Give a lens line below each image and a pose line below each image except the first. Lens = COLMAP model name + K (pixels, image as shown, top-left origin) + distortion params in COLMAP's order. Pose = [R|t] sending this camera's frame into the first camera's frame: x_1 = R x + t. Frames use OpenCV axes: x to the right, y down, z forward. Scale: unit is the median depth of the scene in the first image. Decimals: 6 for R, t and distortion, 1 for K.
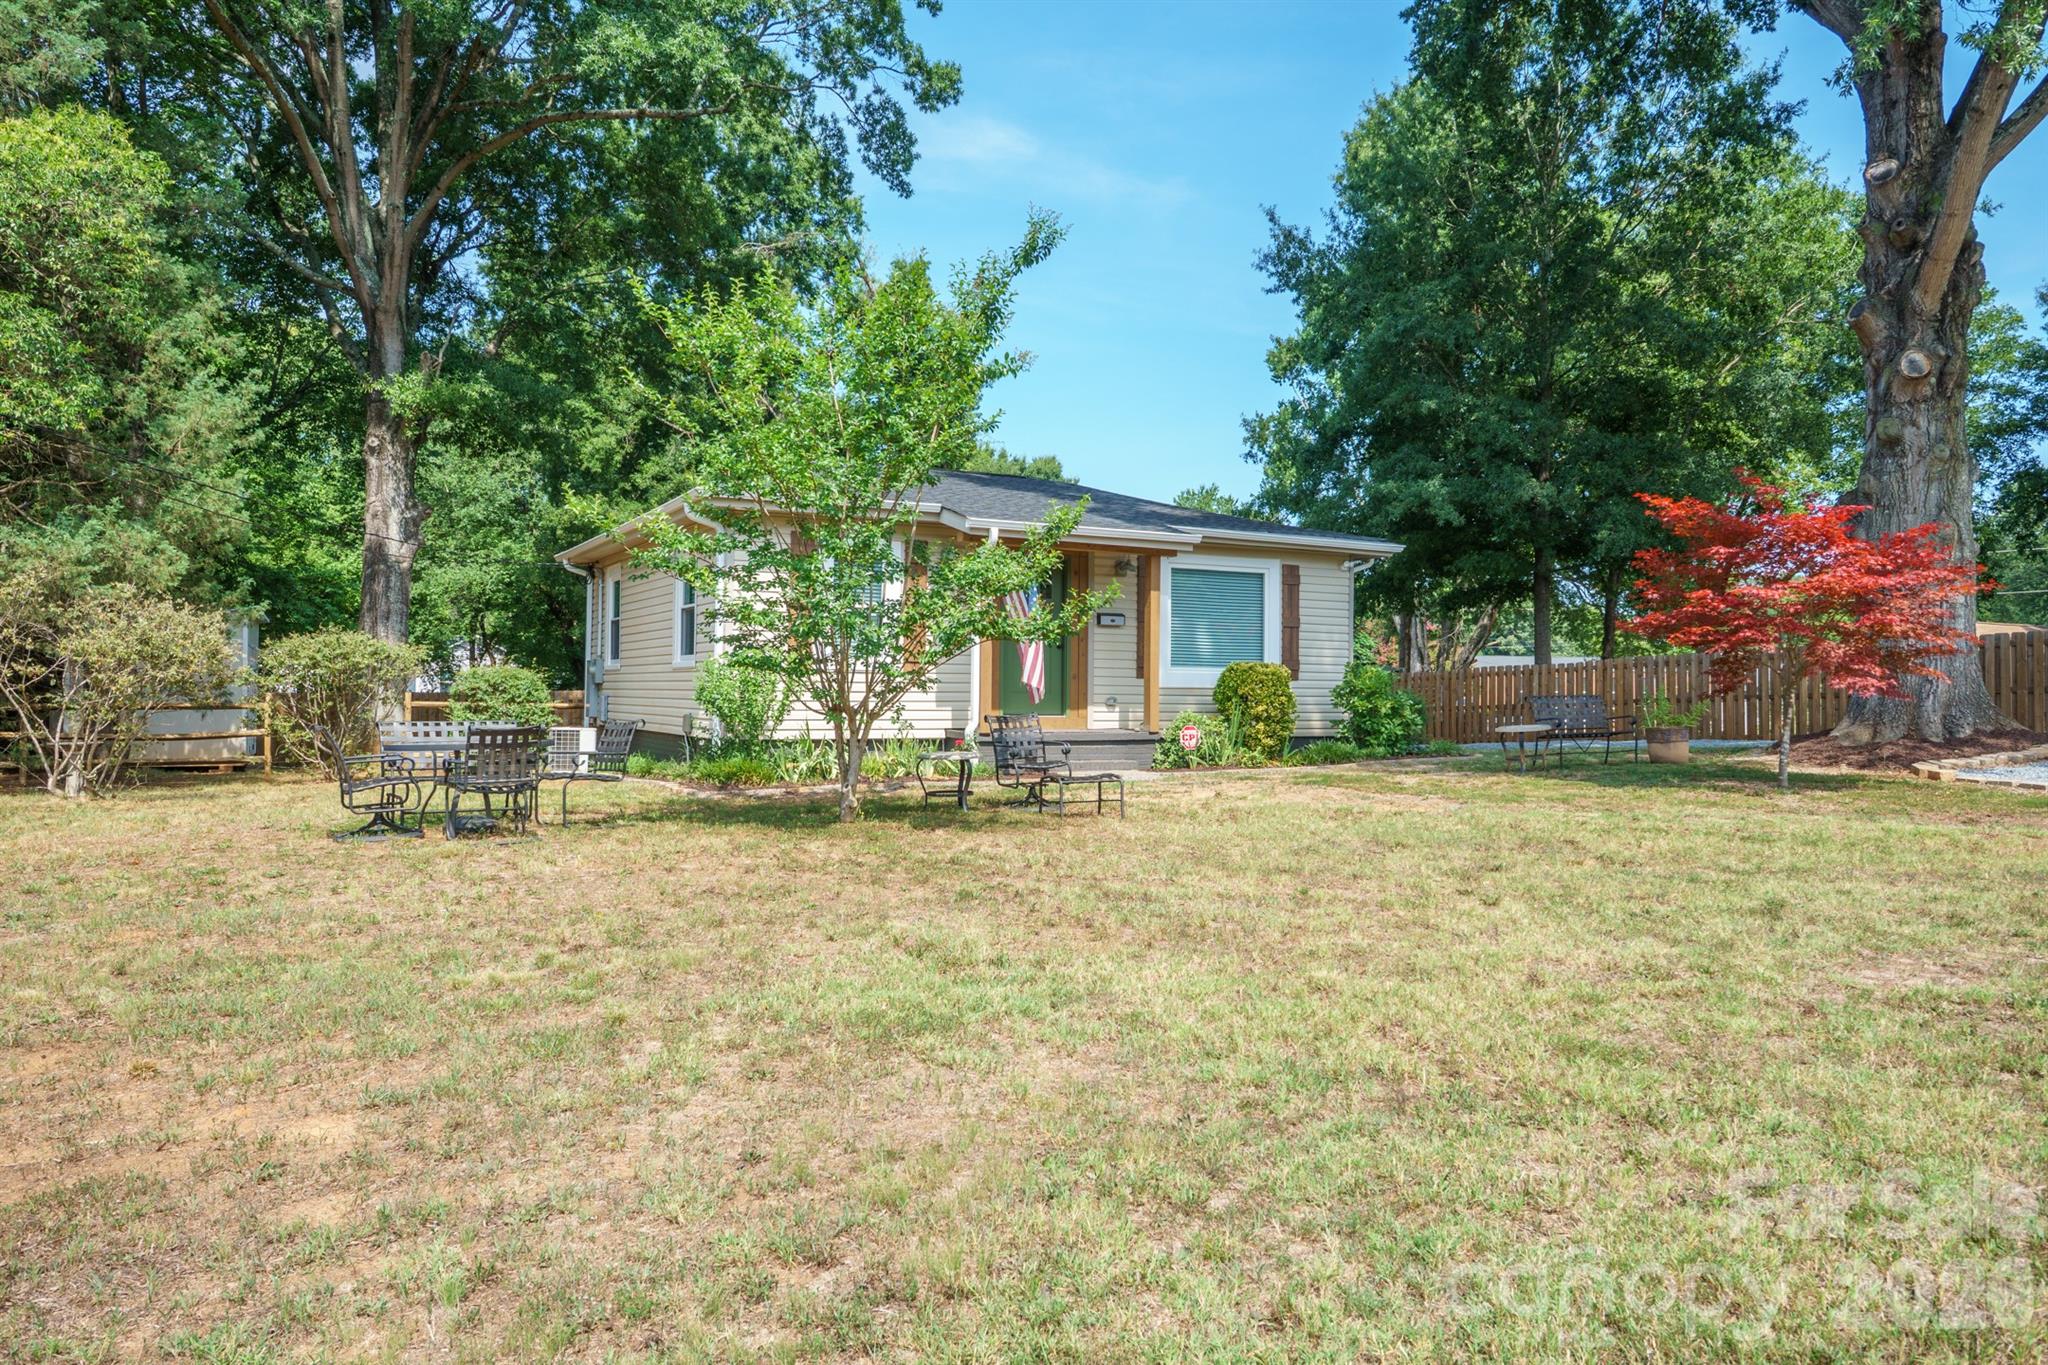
lens RADIAL K [[1453.7, 0, 1023.9], [0, 1453.7, 692.1], [0, 0, 1]] dist [0.001502, 0.000033]
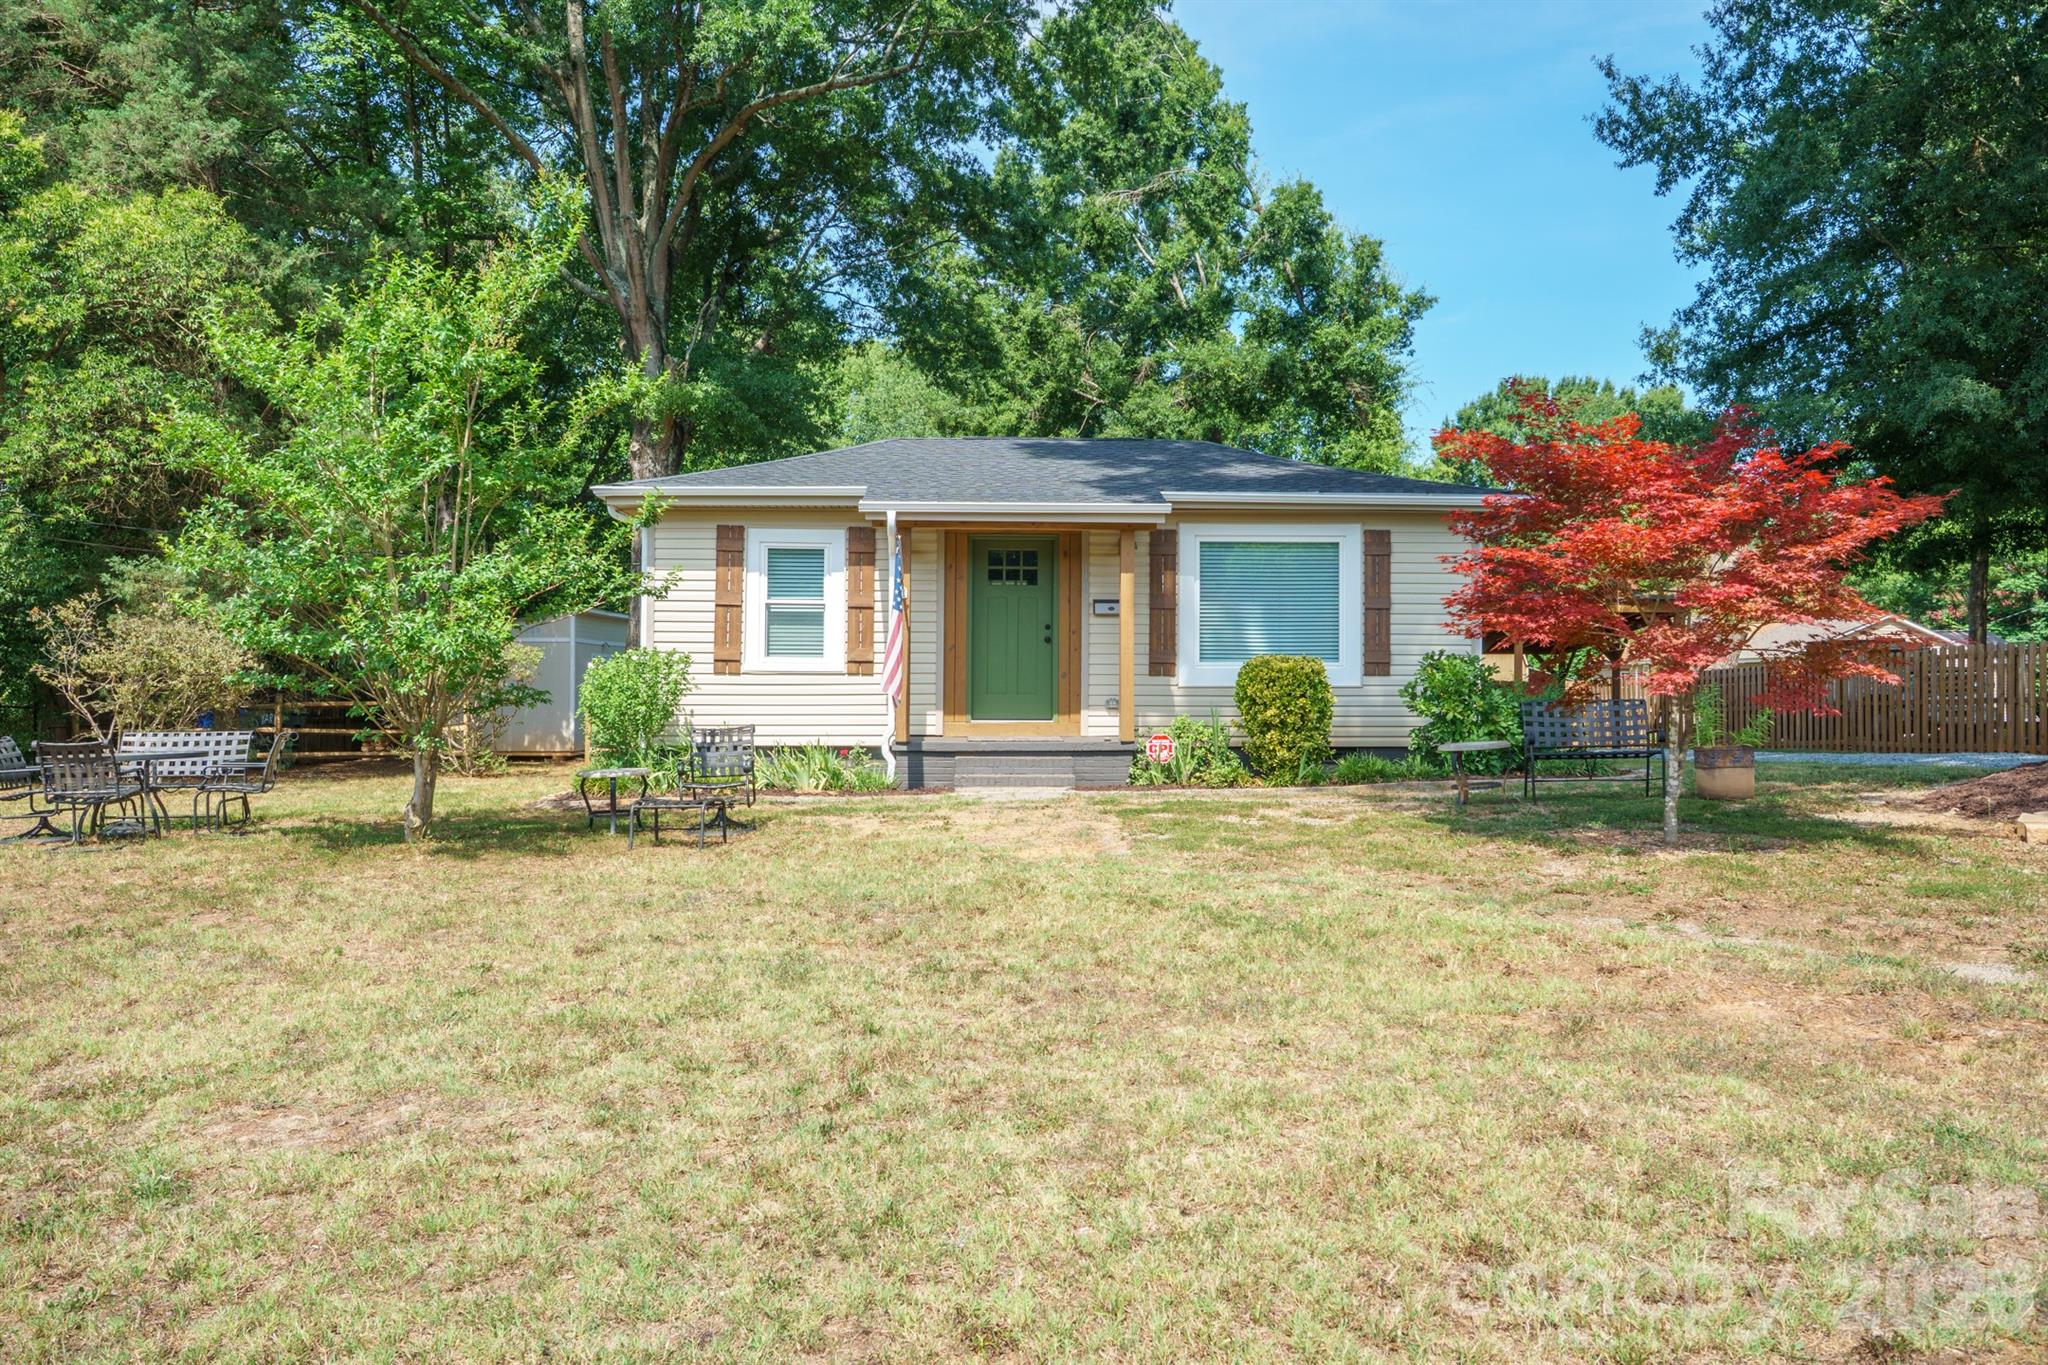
lens RADIAL K [[1616.0, 0, 1023.7], [0, 1616.0, 676.3], [0, 0, 1]] dist [0.009951, 0.004175]
pose [[0.893325, -0.006884, -0.449358, 0.425153], [0.007830, 0.999969, 0.000247, -0.010134], [0.449343, -0.003739, 0.893352, 0.133426]]
